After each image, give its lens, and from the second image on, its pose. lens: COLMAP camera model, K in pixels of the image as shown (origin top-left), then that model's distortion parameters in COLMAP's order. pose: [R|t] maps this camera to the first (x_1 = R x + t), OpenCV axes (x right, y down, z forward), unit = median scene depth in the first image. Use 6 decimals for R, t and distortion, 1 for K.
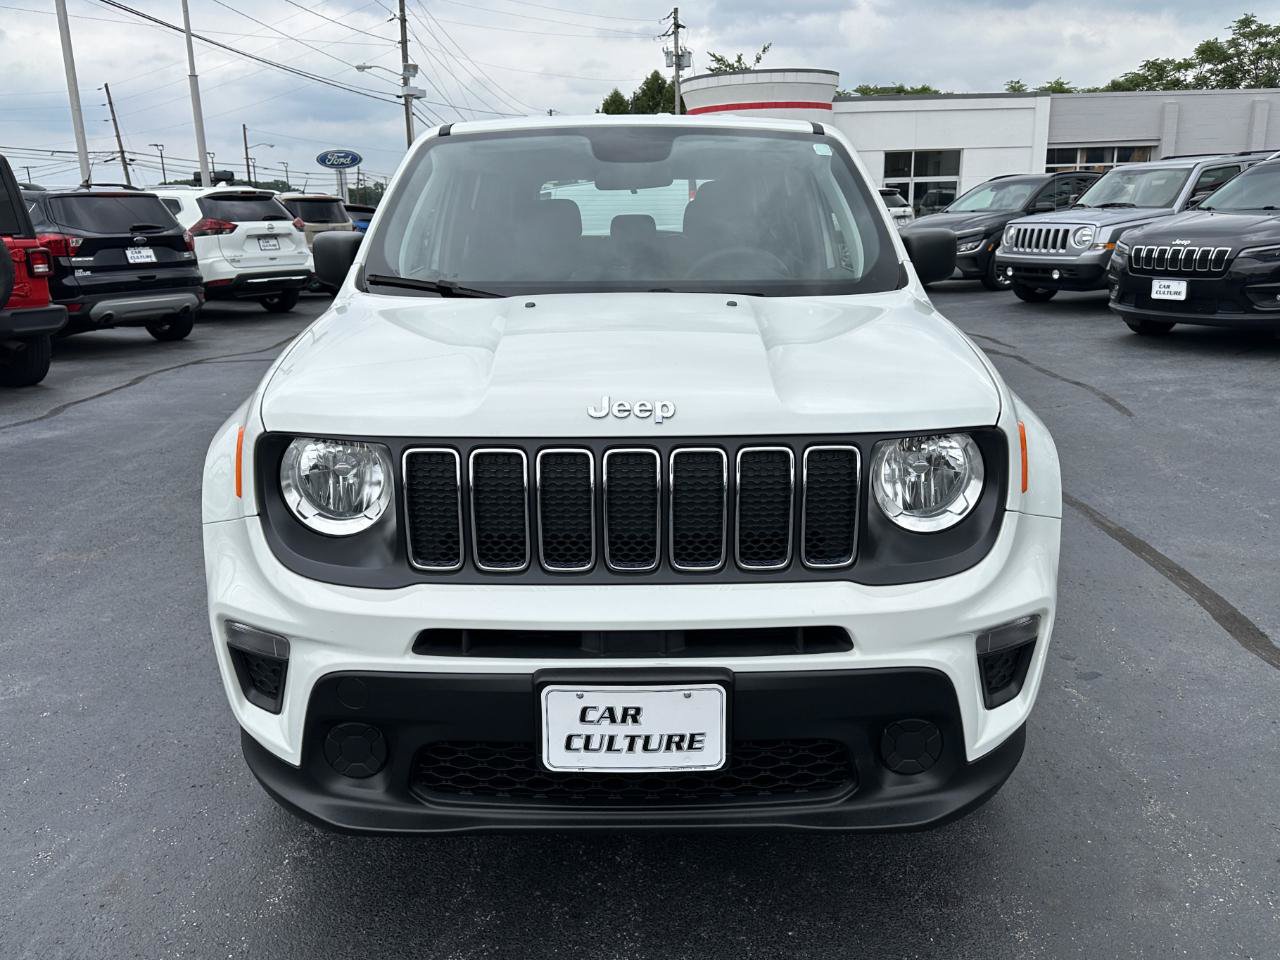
lens RADIAL K [[968.8, 0, 627.9], [0, 968.8, 475.2], [0, 0, 1]] dist [0.043892, -0.041204]
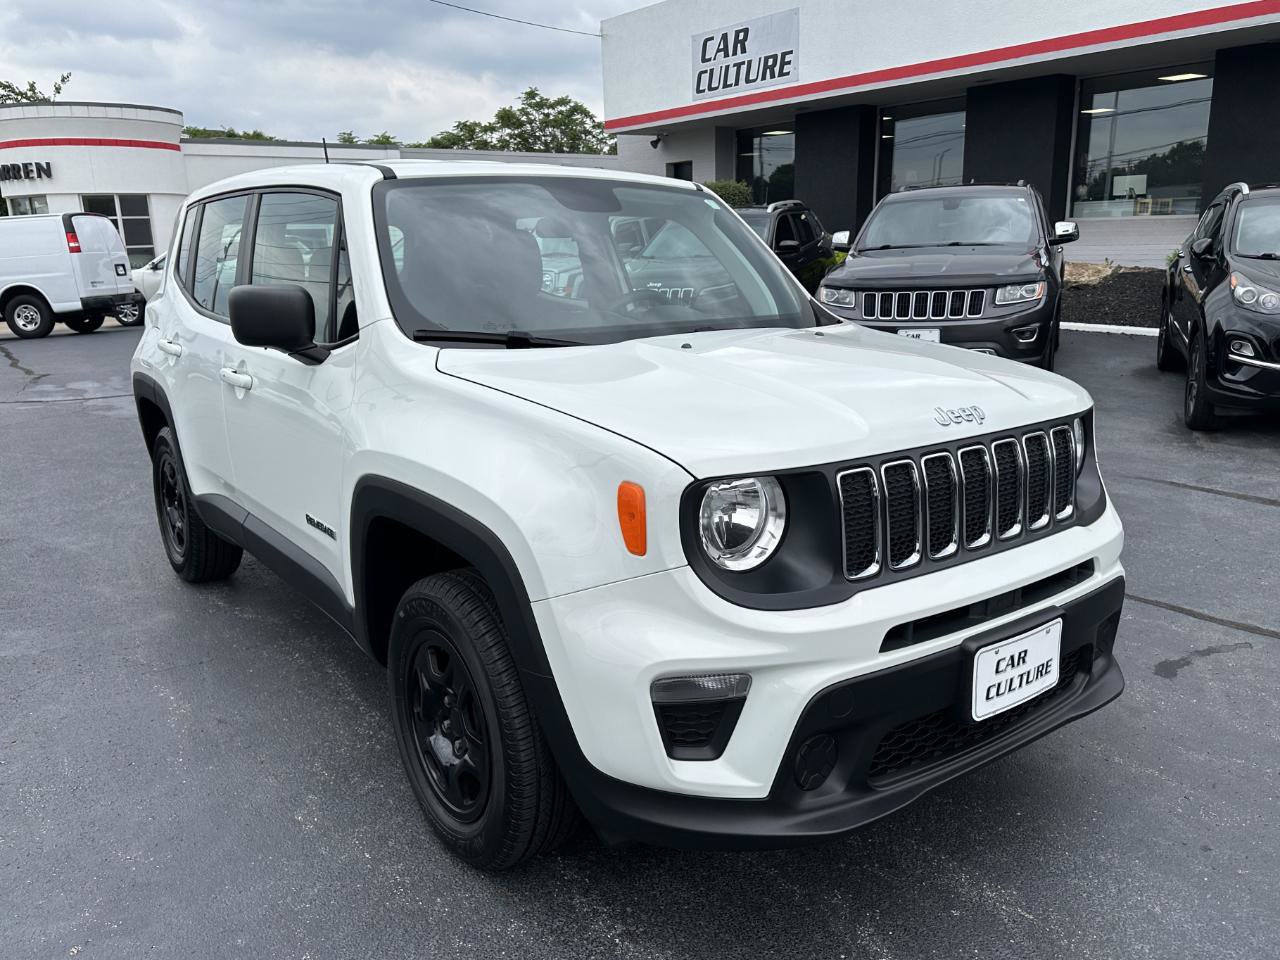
lens RADIAL K [[991.5, 0, 602.5], [0, 991.5, 509.3], [0, 0, 1]] dist [0.053082, -0.077793]
pose [[0.814759, -0.152411, 0.559410, -1.025891], [0.162756, 0.986159, 0.031630, -0.062001], [-0.556488, 0.065277, 0.828288, 0.209216]]
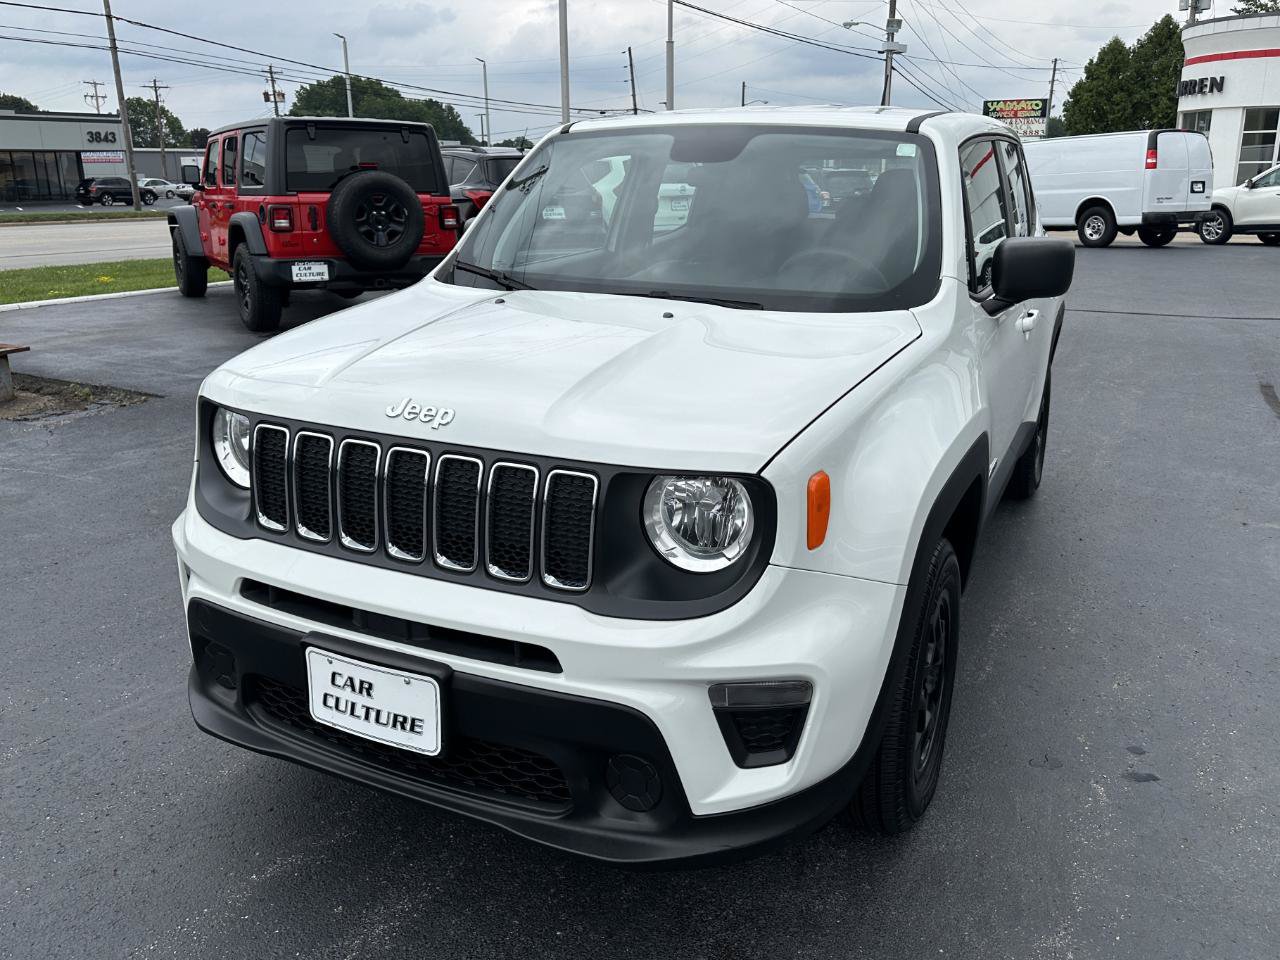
lens RADIAL K [[965.0, 0, 683.1], [0, 965.0, 457.3], [0, 0, 1]] dist [0.035846, -0.044115]
pose [[0.914003, 0.134087, -0.382908, 0.661866], [-0.123509, 0.990969, 0.052203, -0.106714], [0.386450, -0.000421, 0.922310, 0.110008]]
